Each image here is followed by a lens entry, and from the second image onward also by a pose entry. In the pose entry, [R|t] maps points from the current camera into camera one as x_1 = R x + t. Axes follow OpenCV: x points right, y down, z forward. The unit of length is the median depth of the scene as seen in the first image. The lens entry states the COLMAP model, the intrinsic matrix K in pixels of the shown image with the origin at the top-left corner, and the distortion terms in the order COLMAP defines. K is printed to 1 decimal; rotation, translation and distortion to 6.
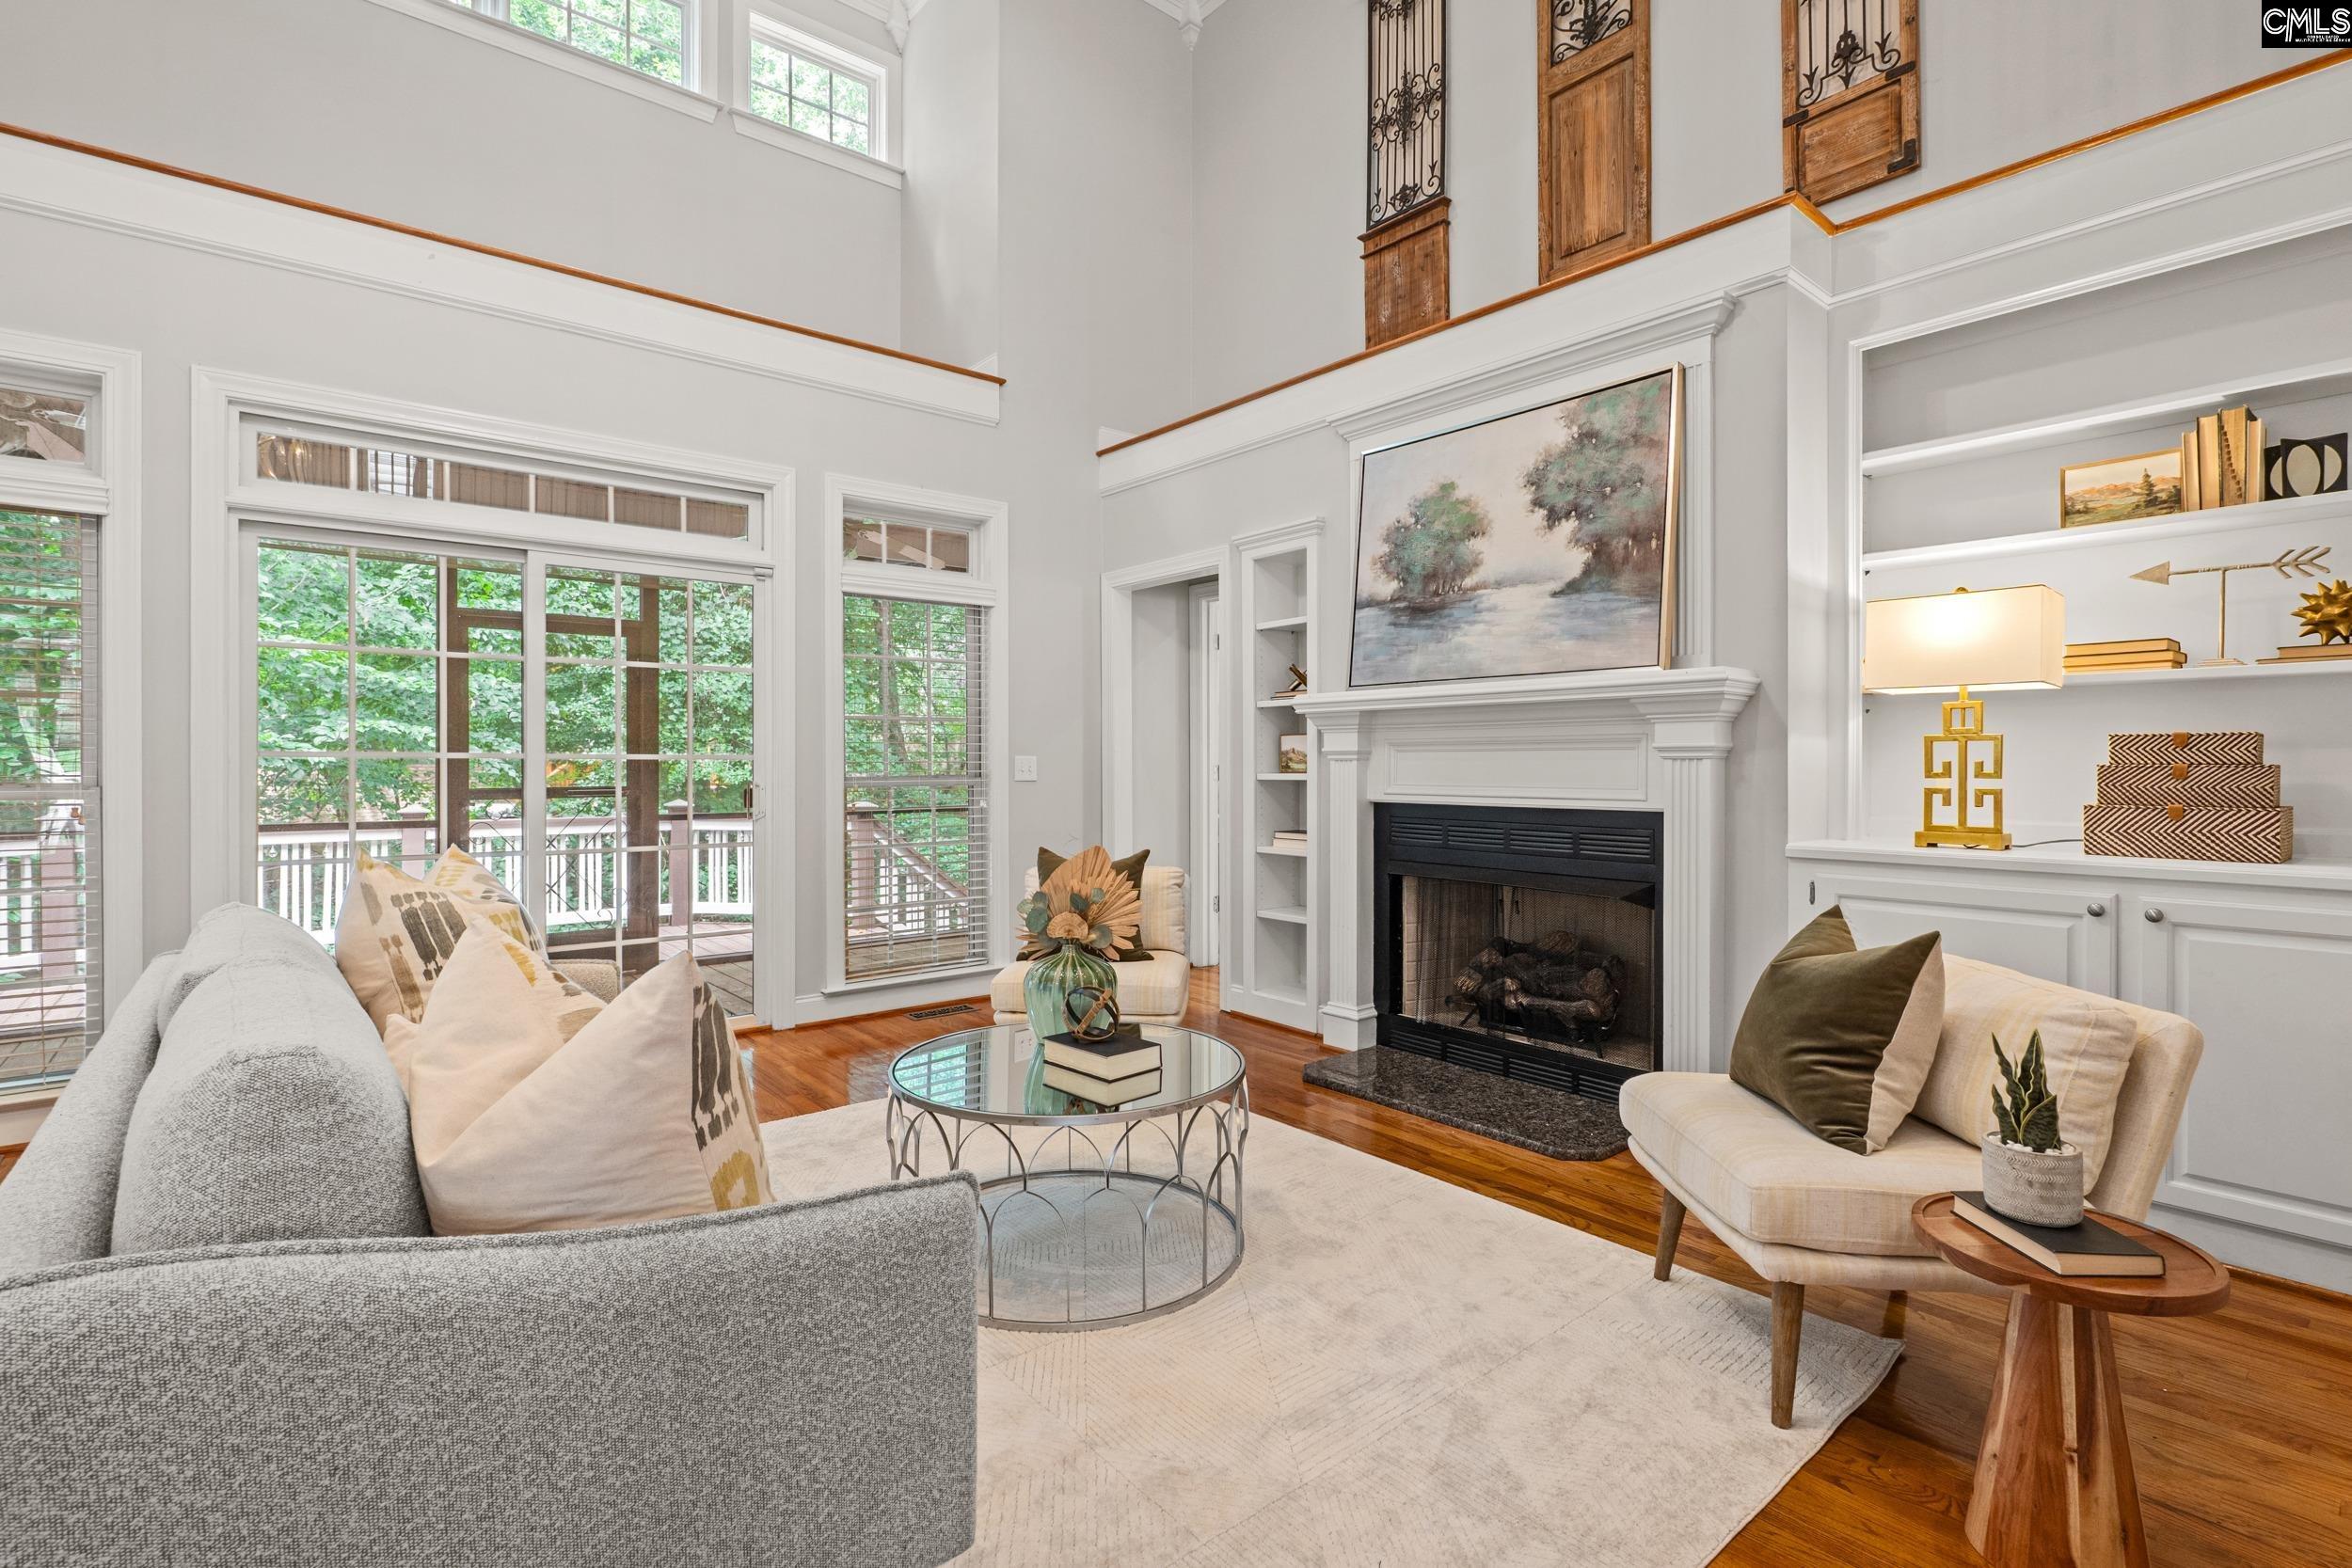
lens RADIAL K [[1081.1, 0, 1175.0], [0, 1081.1, 762.2], [0, 0, 1]] dist [-0.010511, 0.002731]
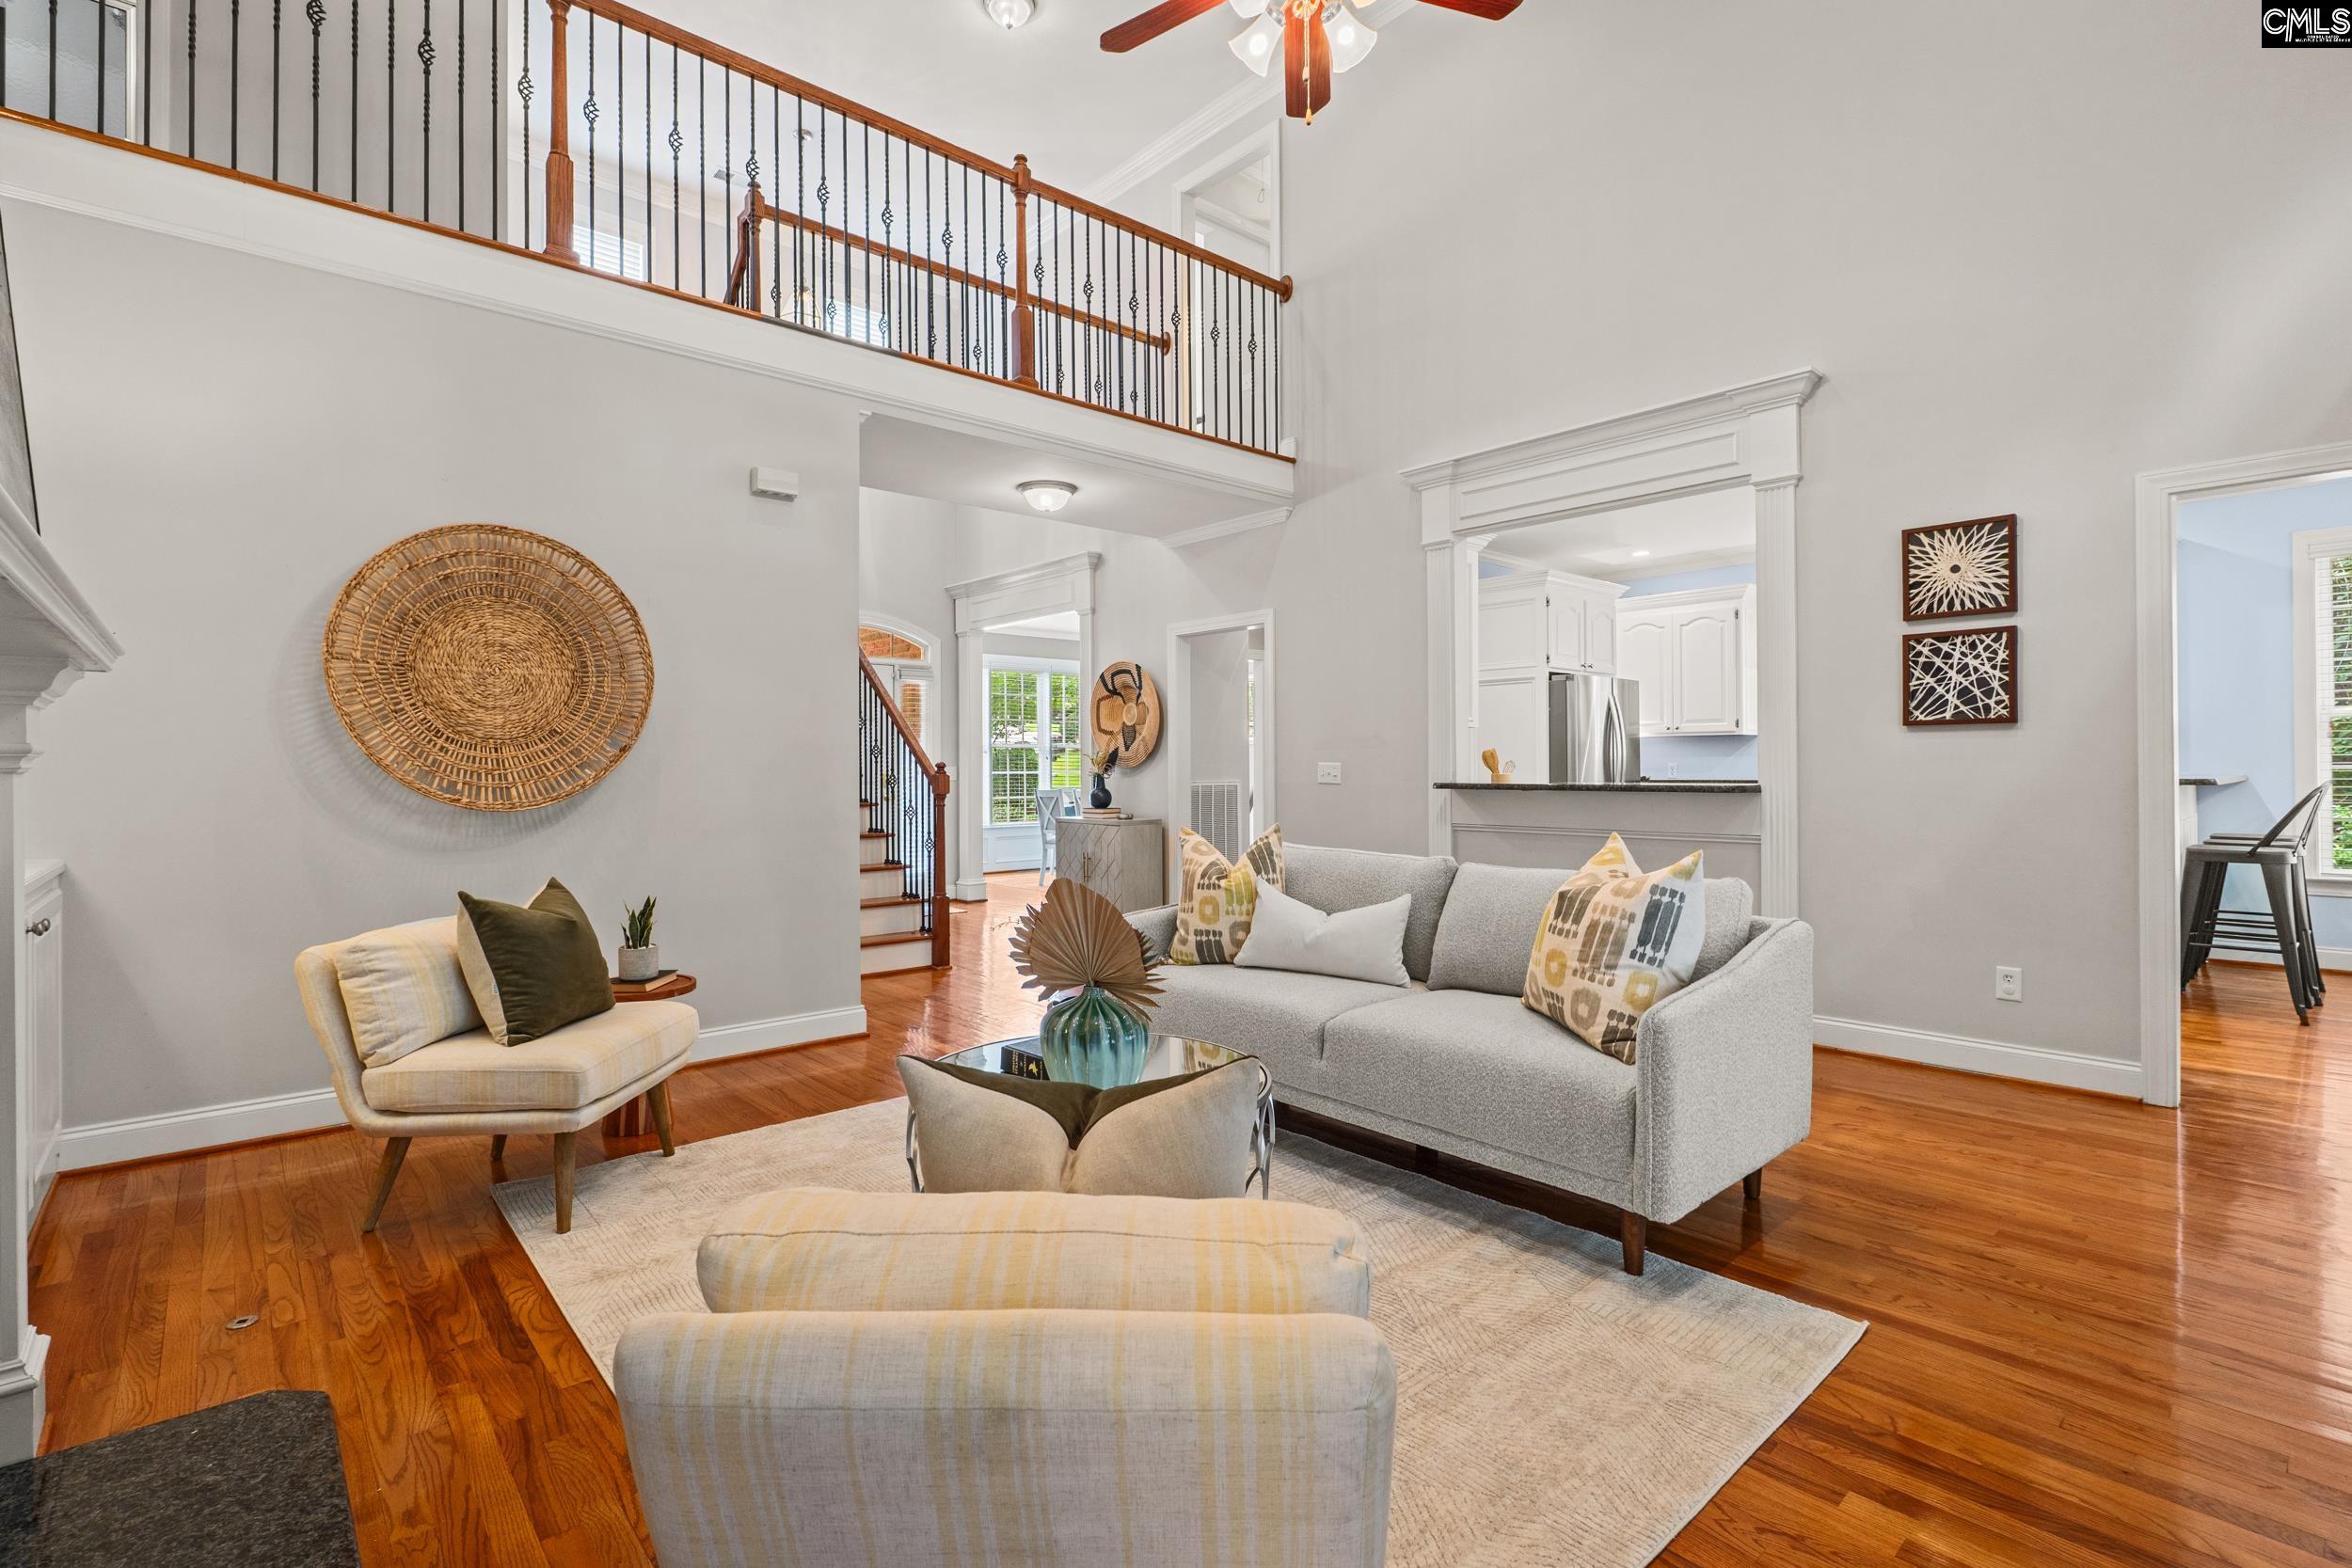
lens RADIAL K [[1081.1, 0, 1072.6], [0, 1081.1, 773.8], [0, 0, 1]] dist [-0.010511, 0.002731]
pose [[-0.999789, 0.005792, 0.019727, -0.099696], [0.005891, 0.999970, 0.004947, -0.003672], [-0.019698, 0.005062, -0.999793, 1.775452]]
